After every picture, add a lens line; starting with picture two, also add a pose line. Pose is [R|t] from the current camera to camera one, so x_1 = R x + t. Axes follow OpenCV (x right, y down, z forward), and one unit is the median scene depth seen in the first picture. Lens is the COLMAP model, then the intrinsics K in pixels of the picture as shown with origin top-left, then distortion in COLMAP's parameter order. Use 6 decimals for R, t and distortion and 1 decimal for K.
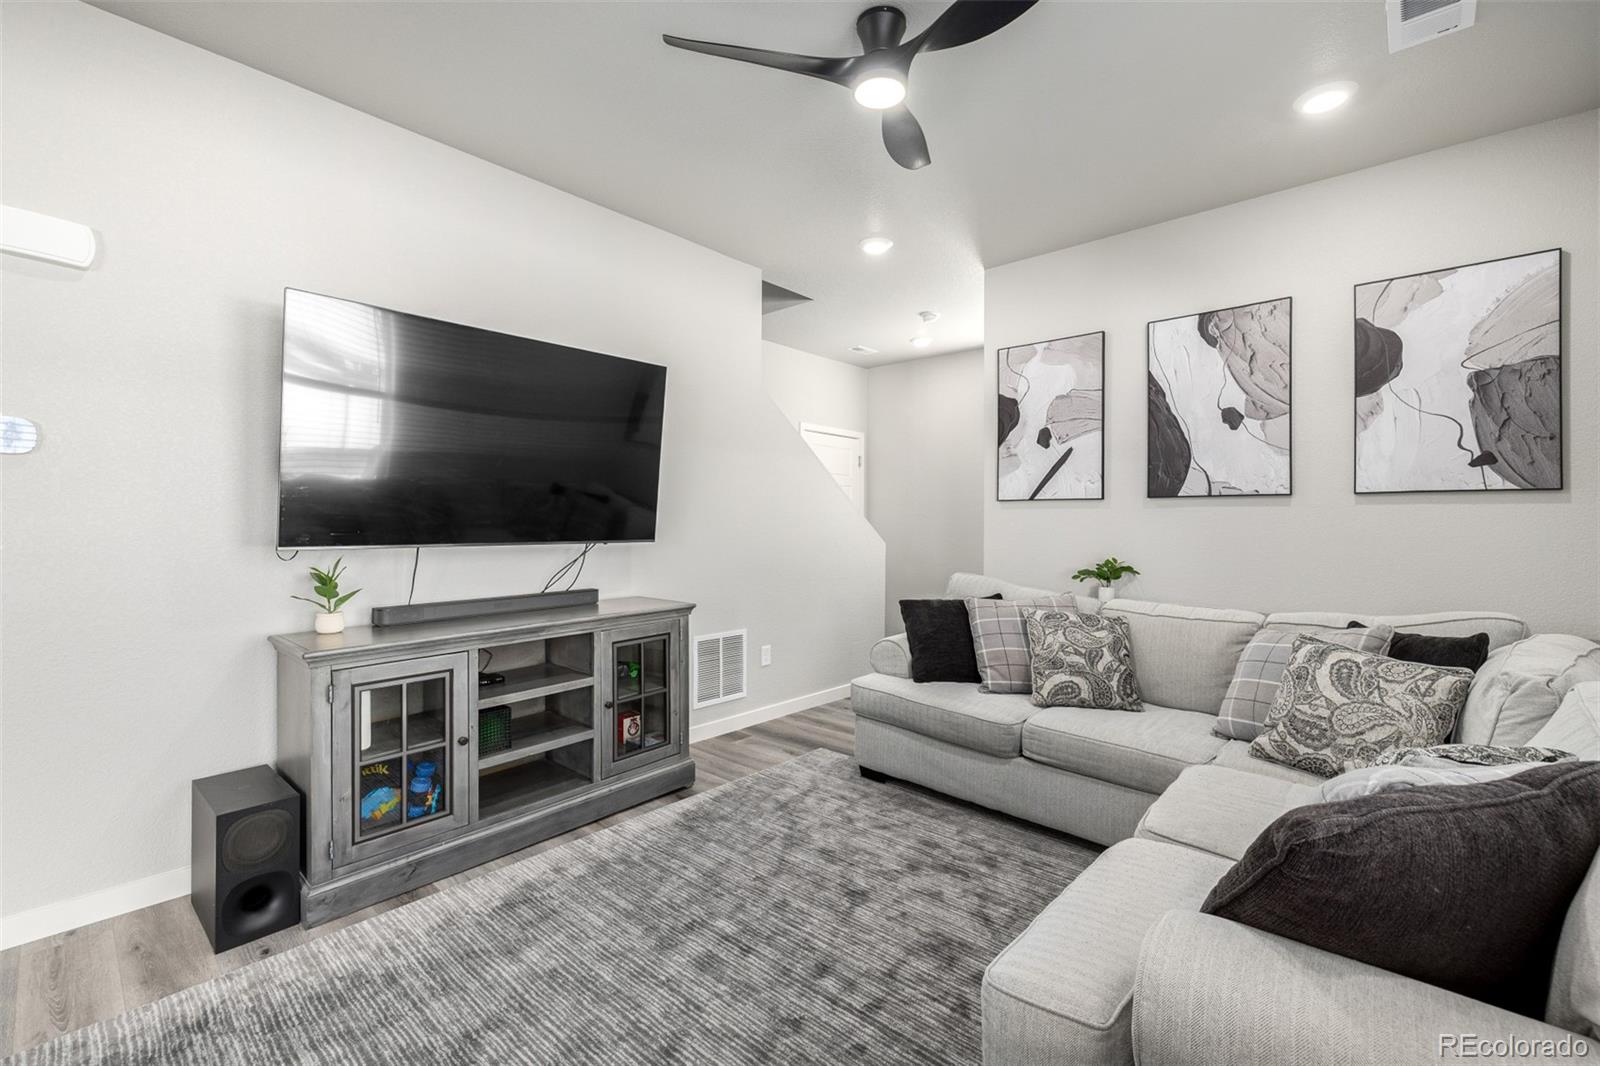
lens RADIAL K [[696.4, 0, 795.3], [0, 696.4, 519.7], [0, 0, 1]] dist [0.000118, 0.000124]
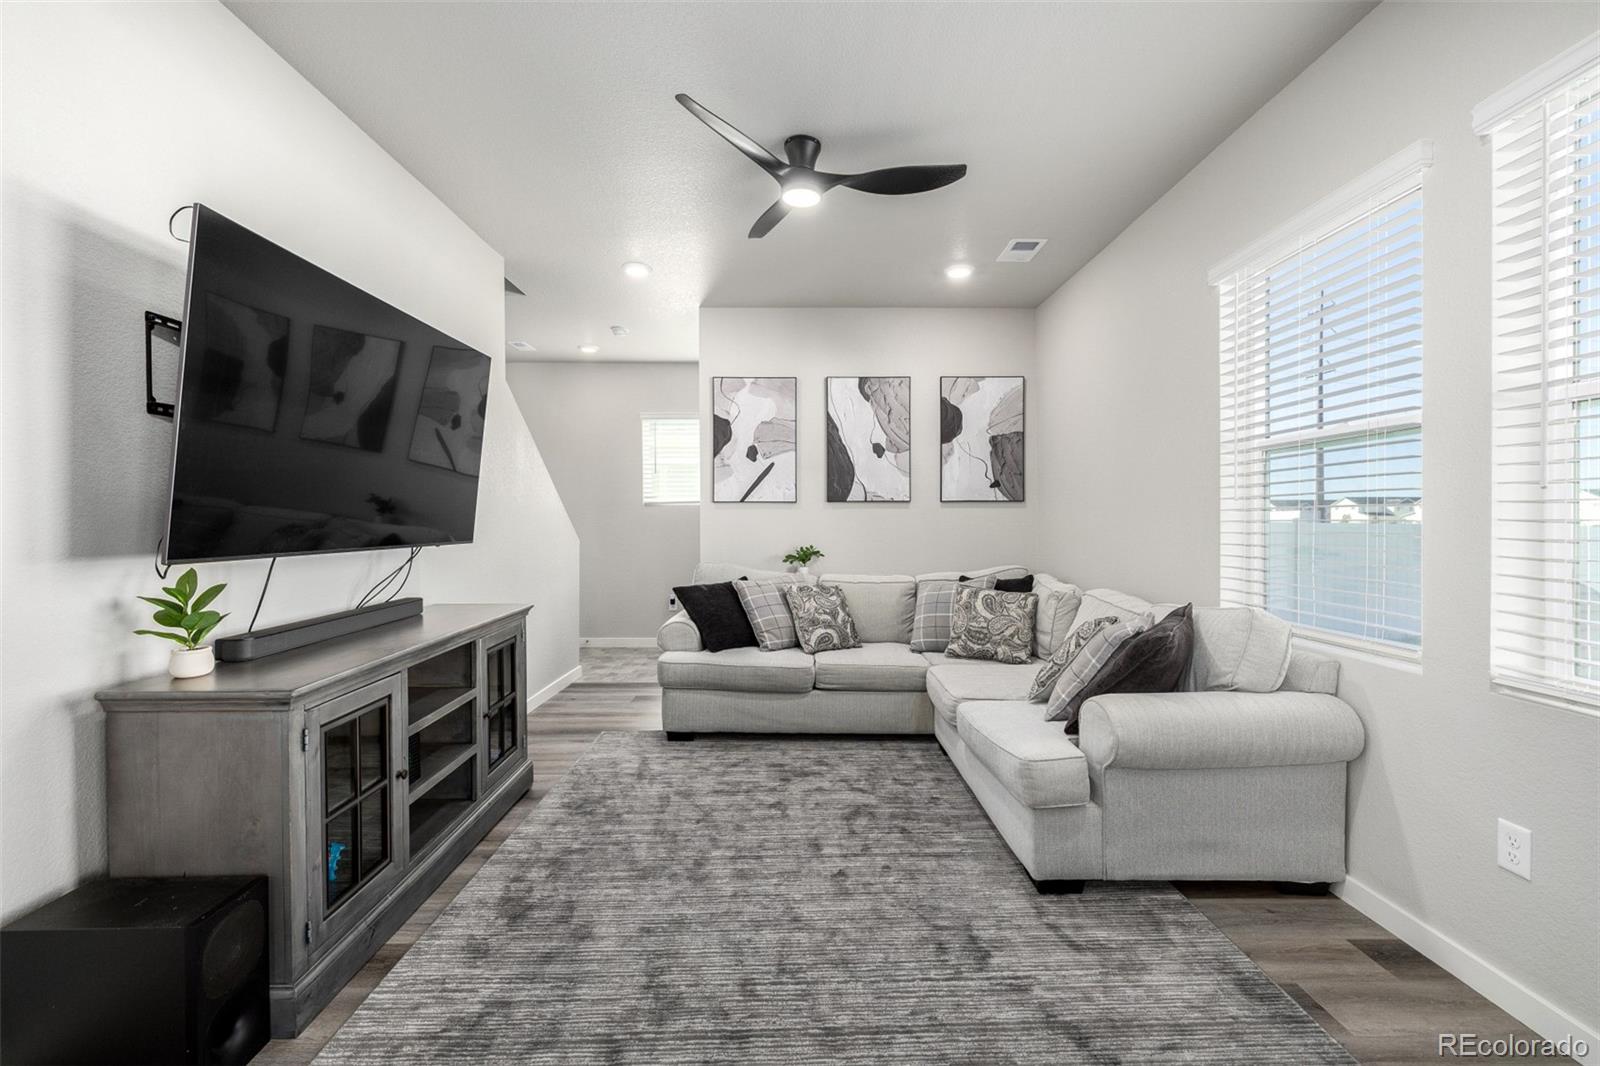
lens RADIAL K [[696.4, 0, 797.2], [0, 696.4, 531.7], [0, 0, 1]] dist [0.000118, 0.000124]
pose [[0.724053, -0.018399, 0.689498, -0.620462], [0.003693, 0.999733, 0.022799, -0.004250], [-0.689734, -0.013961, 0.723928, 0.026304]]
